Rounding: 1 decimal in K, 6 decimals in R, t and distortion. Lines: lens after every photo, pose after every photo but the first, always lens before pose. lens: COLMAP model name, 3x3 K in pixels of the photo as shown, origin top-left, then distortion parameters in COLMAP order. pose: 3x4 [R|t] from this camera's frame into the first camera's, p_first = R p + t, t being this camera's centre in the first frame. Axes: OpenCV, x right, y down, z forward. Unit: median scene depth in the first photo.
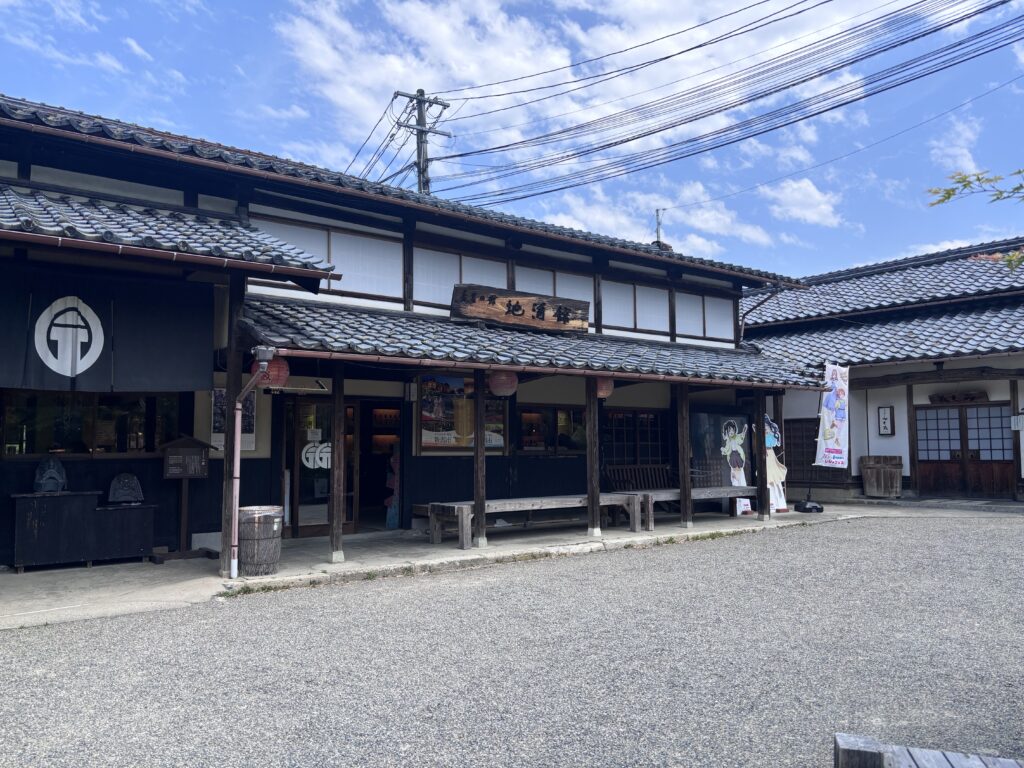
lens RADIAL K [[798.2, 0, 512.0], [0, 798.2, 384.0], [0, 0, 1]] dist [0.009326, 0.003109]
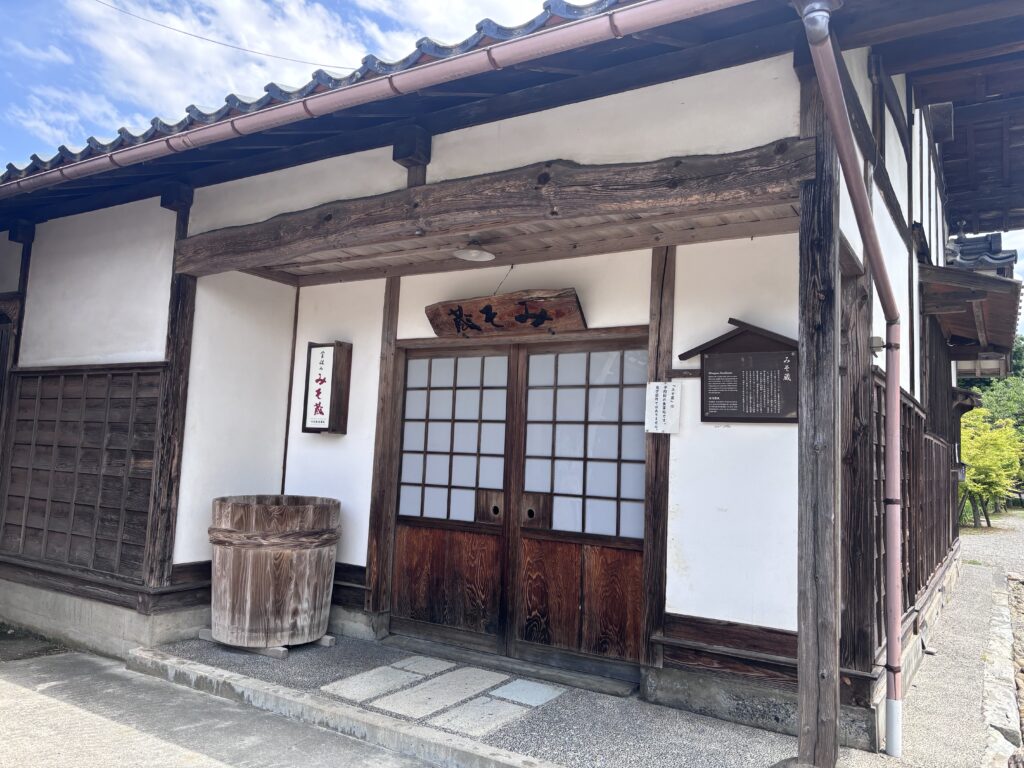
lens RADIAL K [[771.1, 0, 512.2], [0, 771.1, 363.1], [0, 0, 1]] dist [0.084443, -0.000060]
pose [[0.956676, 0.080194, 0.279893, 0.476847], [-0.073116, 0.996686, -0.035657, 0.044259], [-0.281825, 0.013647, 0.959369, 0.717326]]
